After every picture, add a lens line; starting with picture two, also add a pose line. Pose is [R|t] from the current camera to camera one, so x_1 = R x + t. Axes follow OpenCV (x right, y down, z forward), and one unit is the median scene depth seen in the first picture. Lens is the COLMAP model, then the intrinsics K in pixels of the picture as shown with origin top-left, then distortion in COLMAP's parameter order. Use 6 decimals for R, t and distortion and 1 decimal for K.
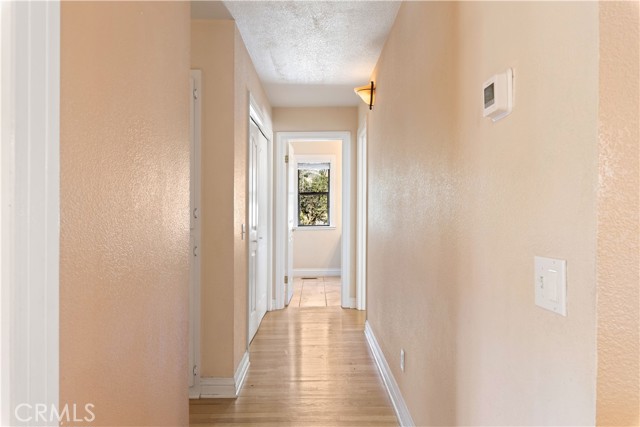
lens RADIAL K [[441.9, 0, 320.0], [0, 441.9, 212.5], [0, 0, 1]] dist [0.000541, -0.000023]
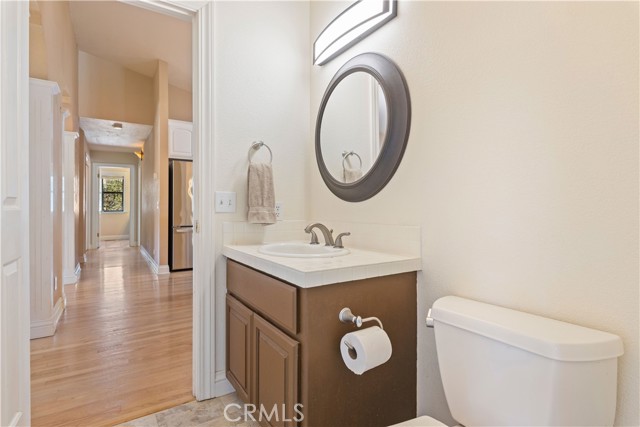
lens RADIAL K [[321.8, 0, 320.9], [0, 321.8, 208.5], [0, 0, 1]] dist [0.005064, 0.001694]
pose [[0.840515, -0.001168, 0.541788, -0.018282], [0.002080, 0.999997, -0.001072, 0.033113], [-0.541785, 0.002028, 0.840515, -0.784499]]
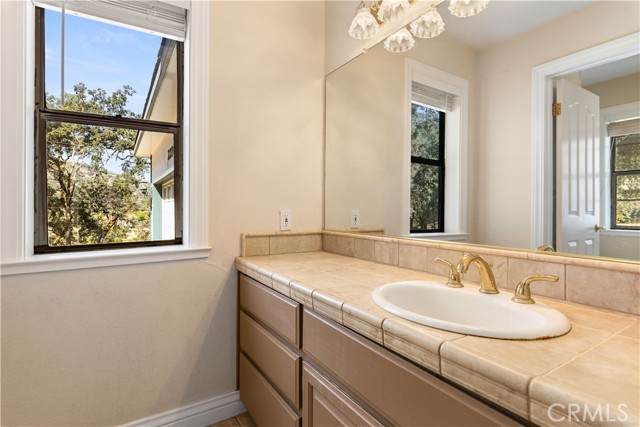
lens RADIAL K [[321.8, 0, 320.4], [0, 321.8, 212.3], [0, 0, 1]] dist [0.005064, 0.001694]
pose [[0.850644, -0.002571, 0.525735, -0.010818], [0.003279, 0.999995, -0.000416, 0.009886], [-0.525731, 0.002077, 0.850648, 0.748959]]
